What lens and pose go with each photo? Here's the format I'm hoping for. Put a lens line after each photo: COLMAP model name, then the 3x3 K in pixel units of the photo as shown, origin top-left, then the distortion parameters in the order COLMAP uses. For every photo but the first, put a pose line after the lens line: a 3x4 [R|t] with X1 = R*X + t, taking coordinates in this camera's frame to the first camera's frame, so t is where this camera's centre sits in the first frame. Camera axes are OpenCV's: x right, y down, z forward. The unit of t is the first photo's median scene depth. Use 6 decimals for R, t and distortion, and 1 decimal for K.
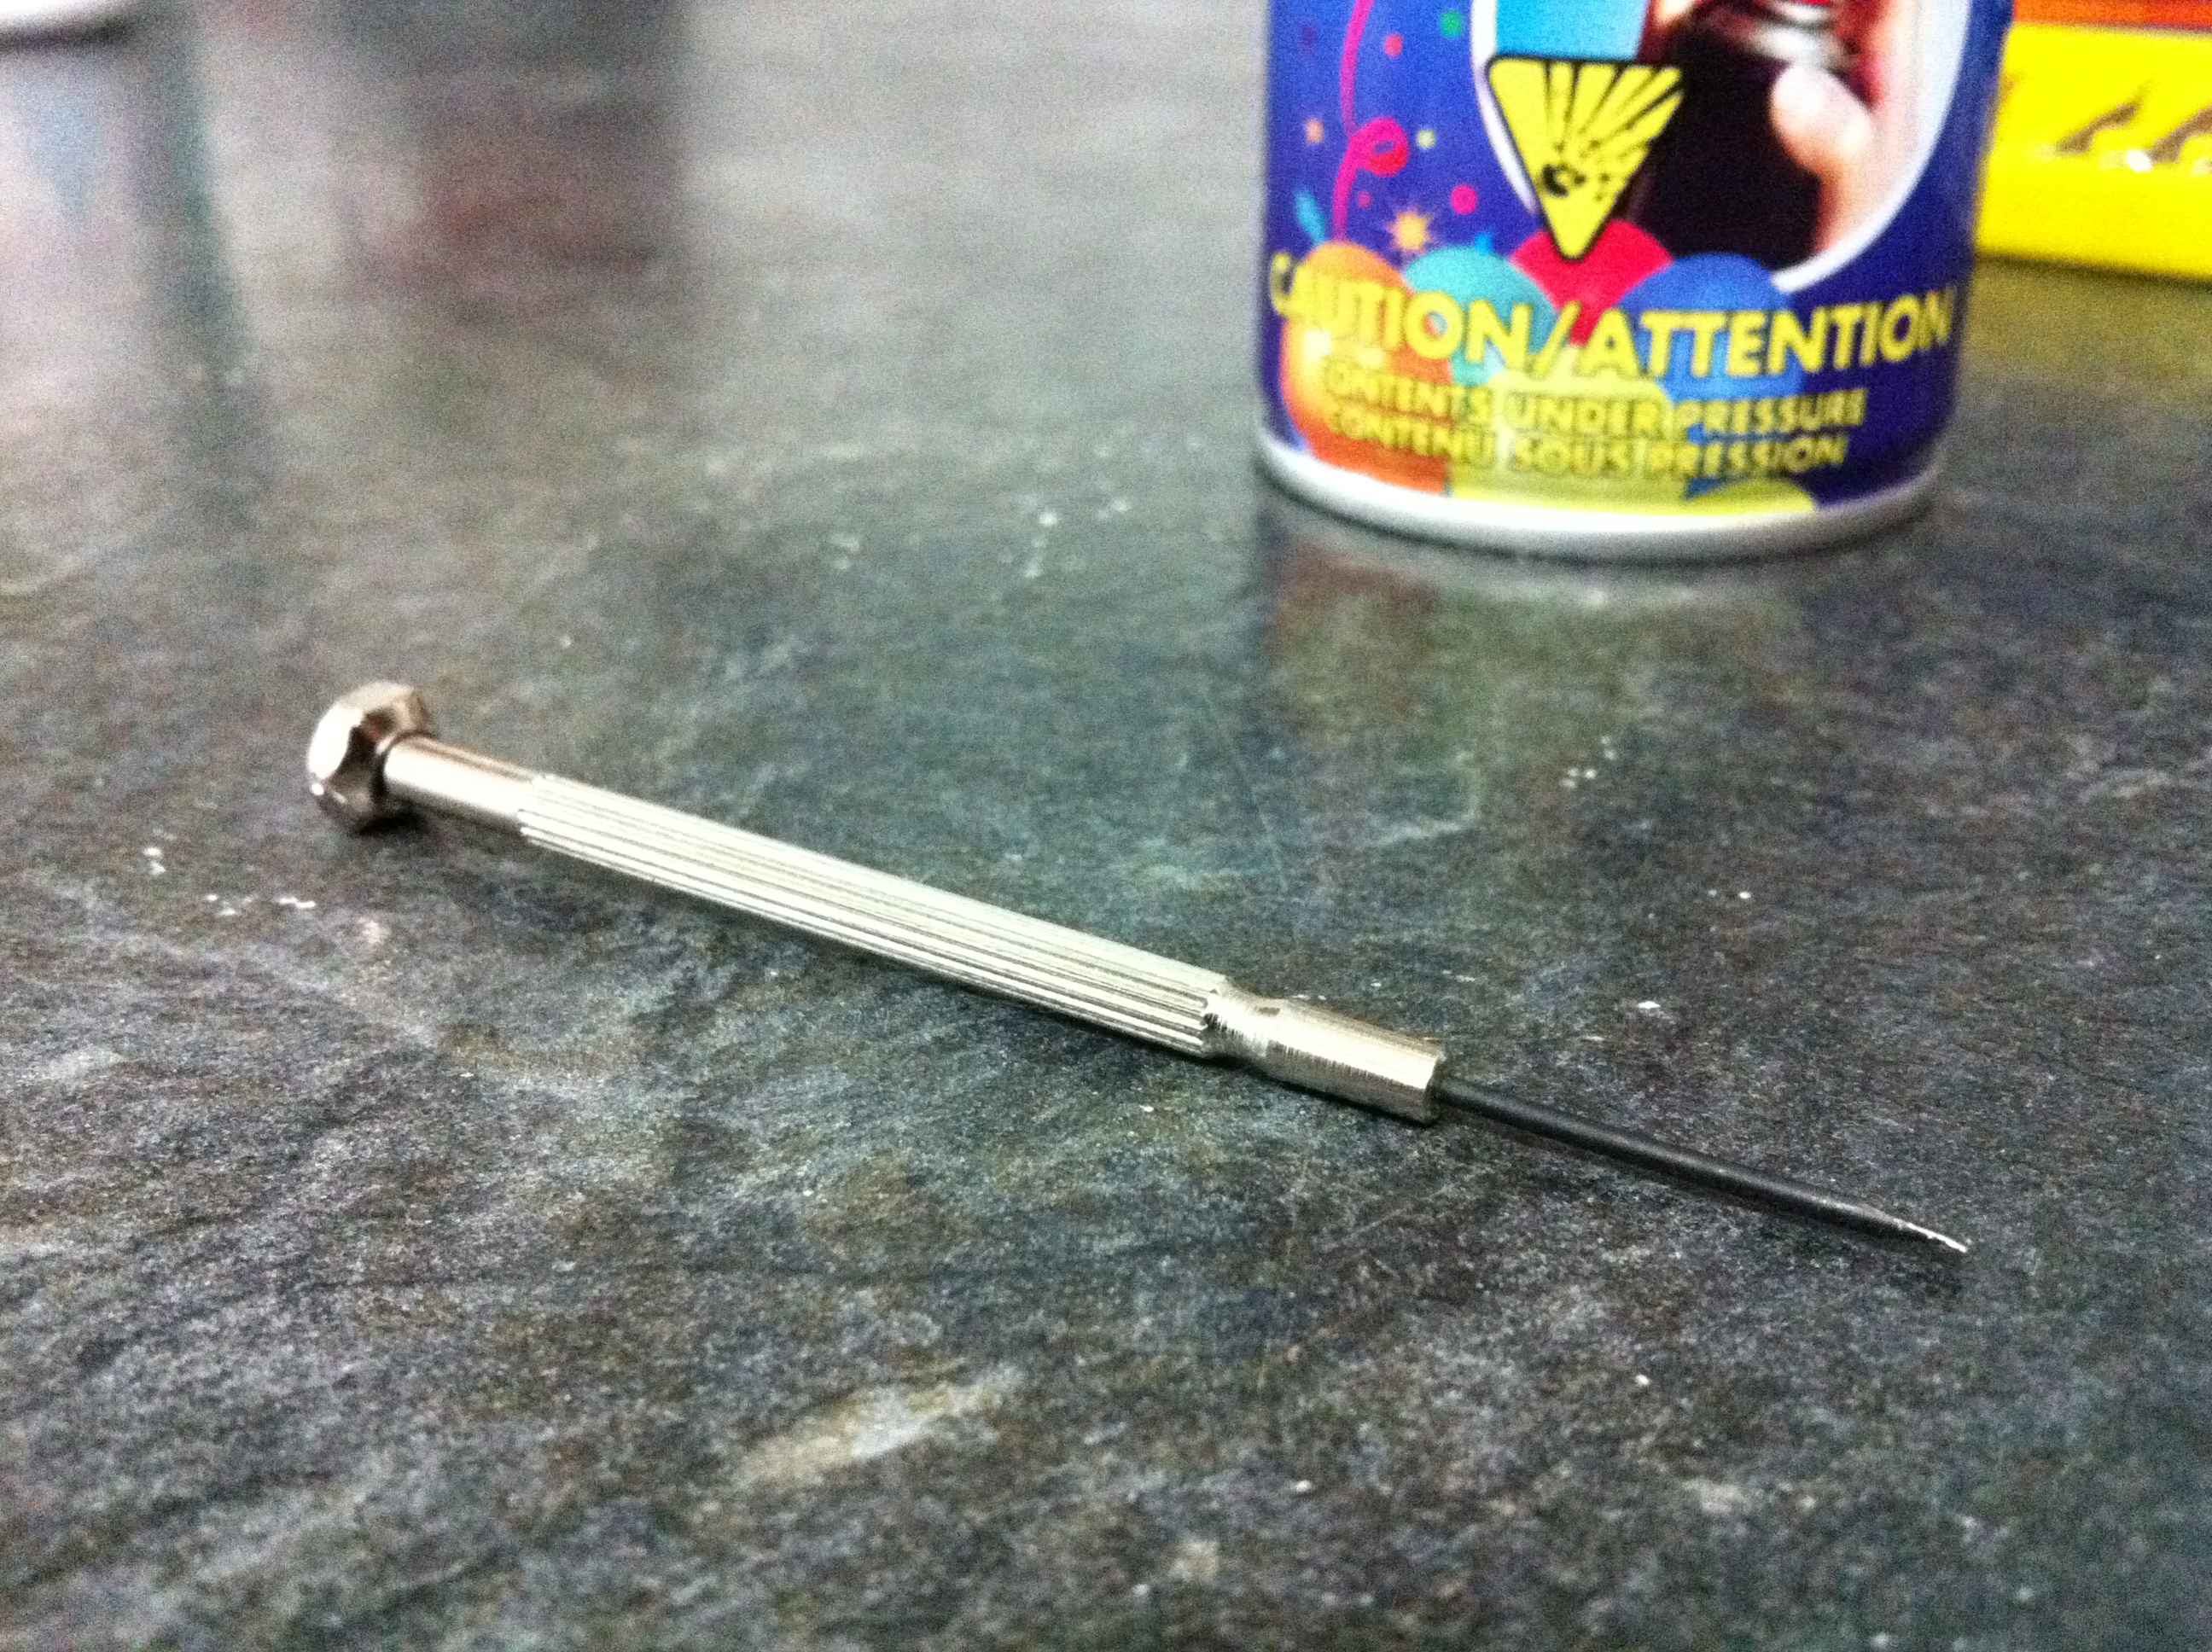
lens RADIAL K [[2076.9, 0, 1132.3], [0, 2076.9, 836.7], [0, 0, 1]] dist [0.115573, -0.464928]
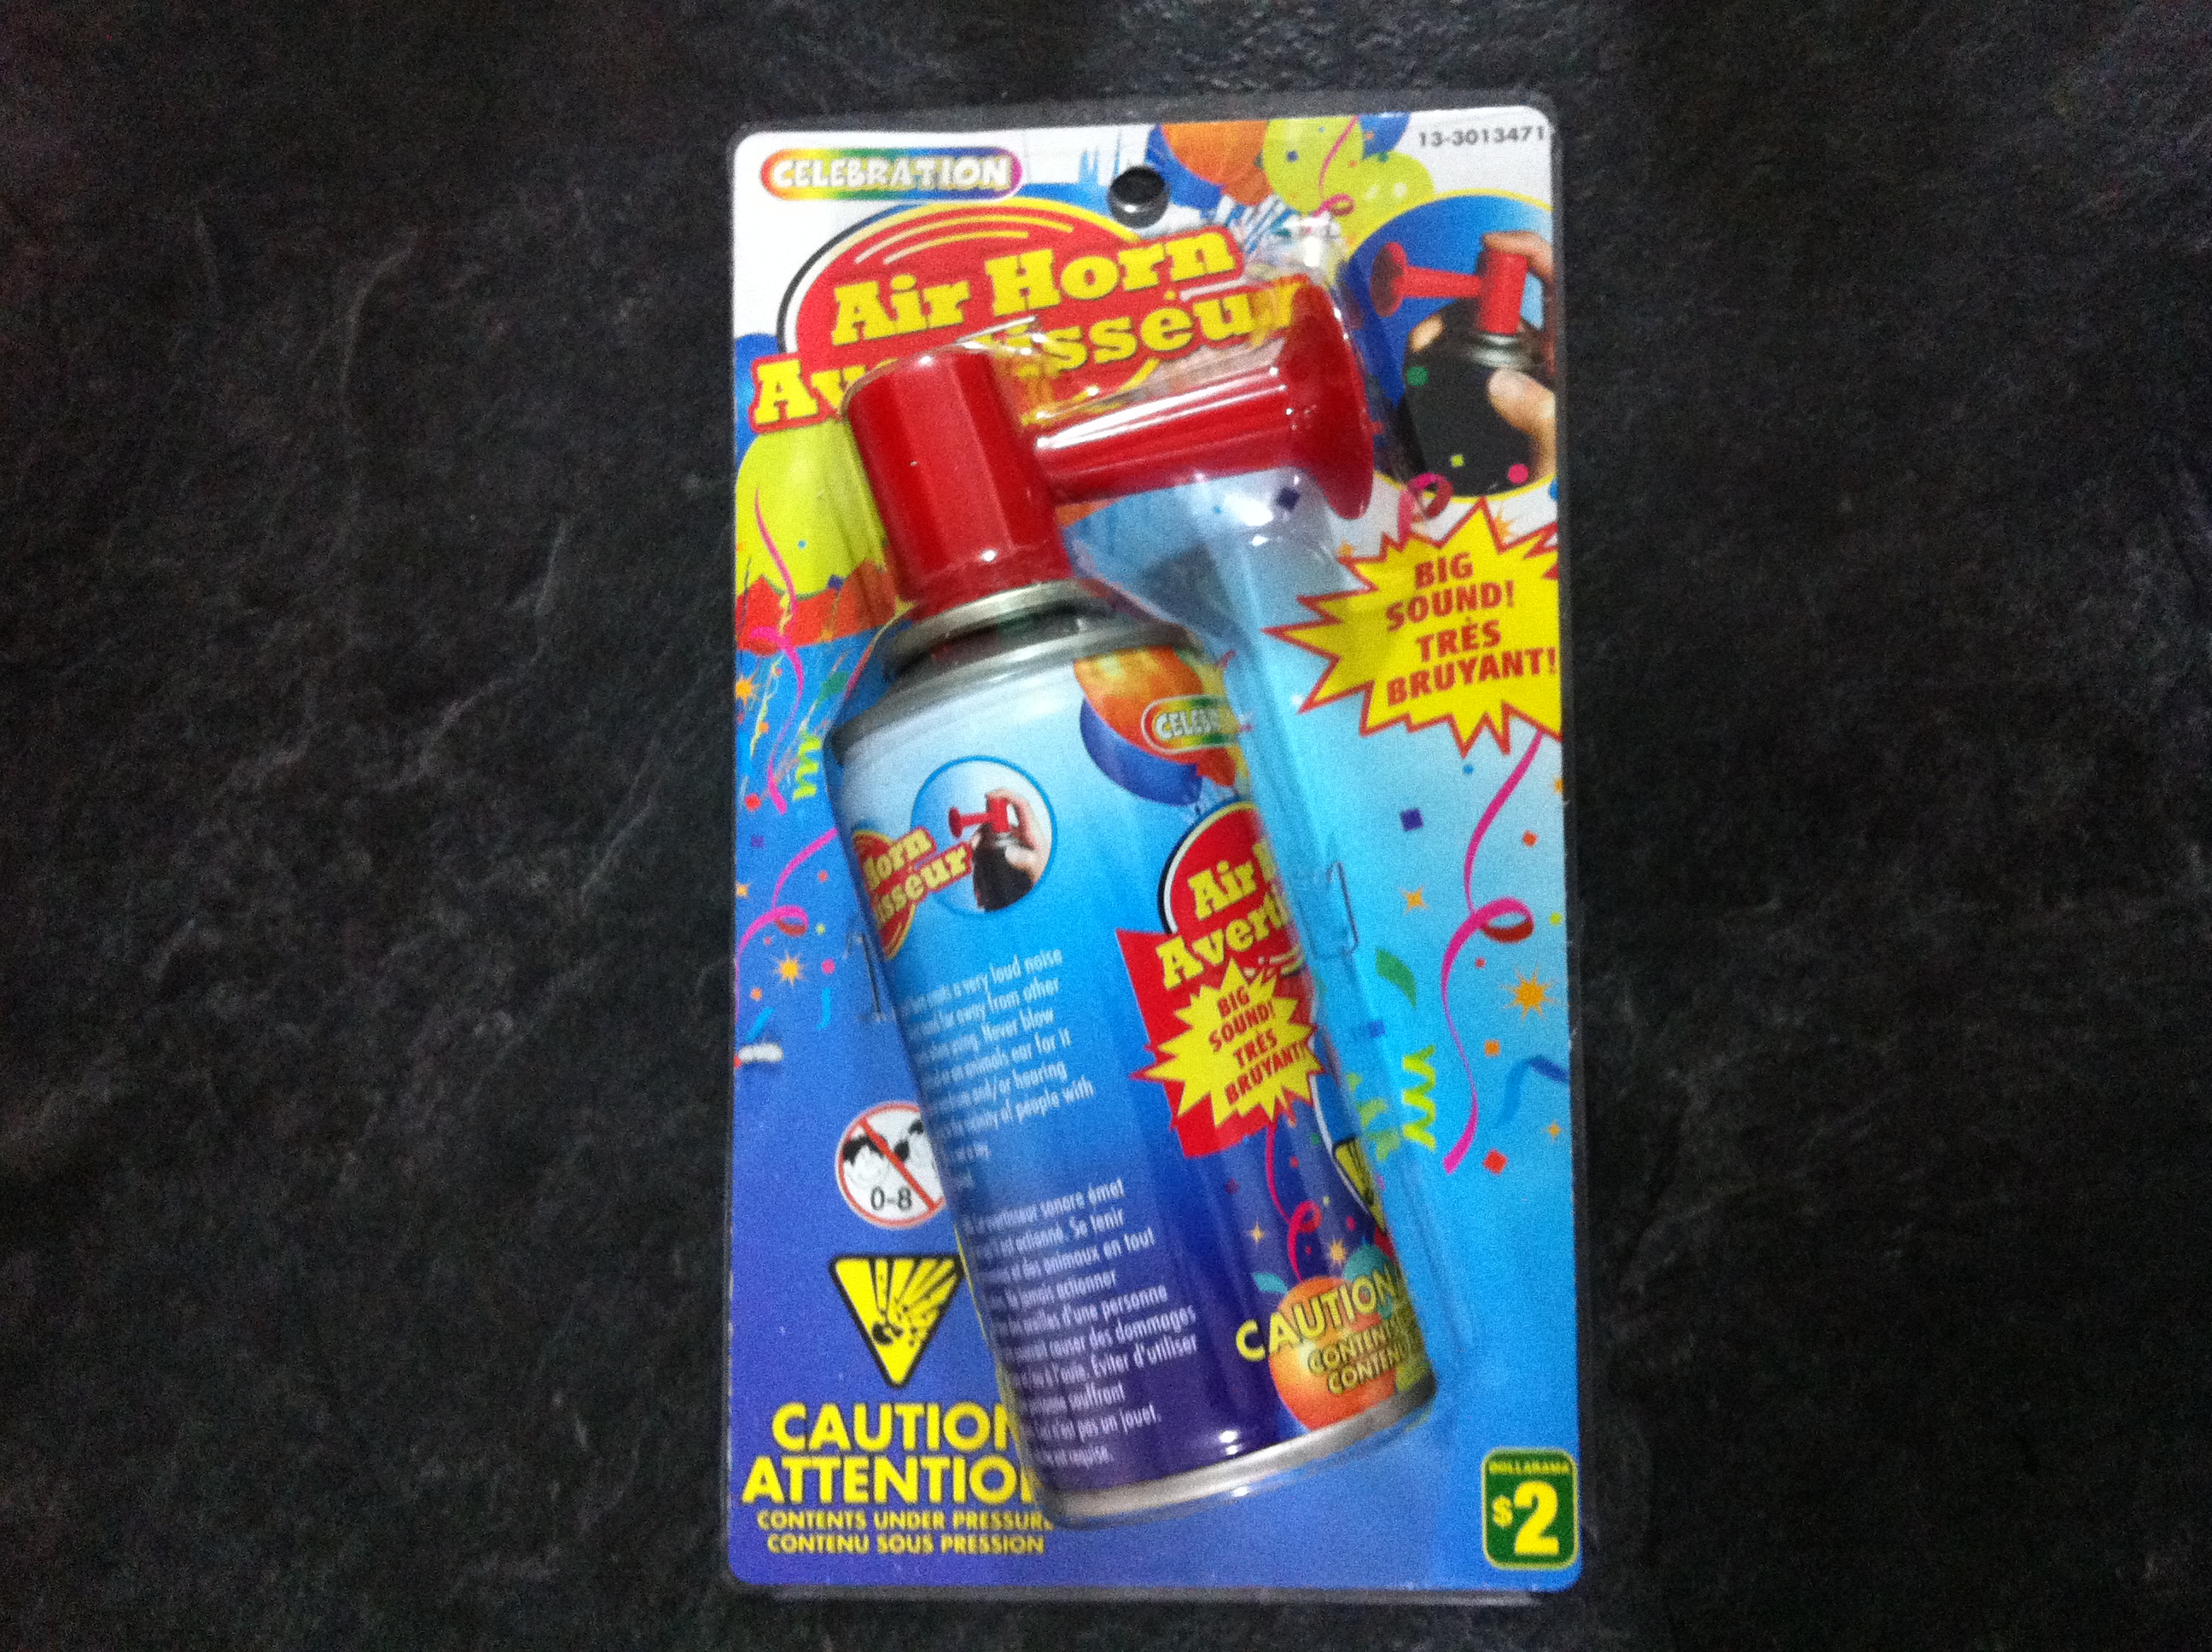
lens RADIAL K [[2076.9, 0, 1132.3], [0, 2076.9, 836.7], [0, 0, 1]] dist [0.115573, -0.464928]
pose [[0.141348, 0.060001, 0.988140, -1.679014], [0.698132, 0.701651, -0.142469, -0.411075], [-0.701878, 0.709990, 0.057288, 0.781278]]
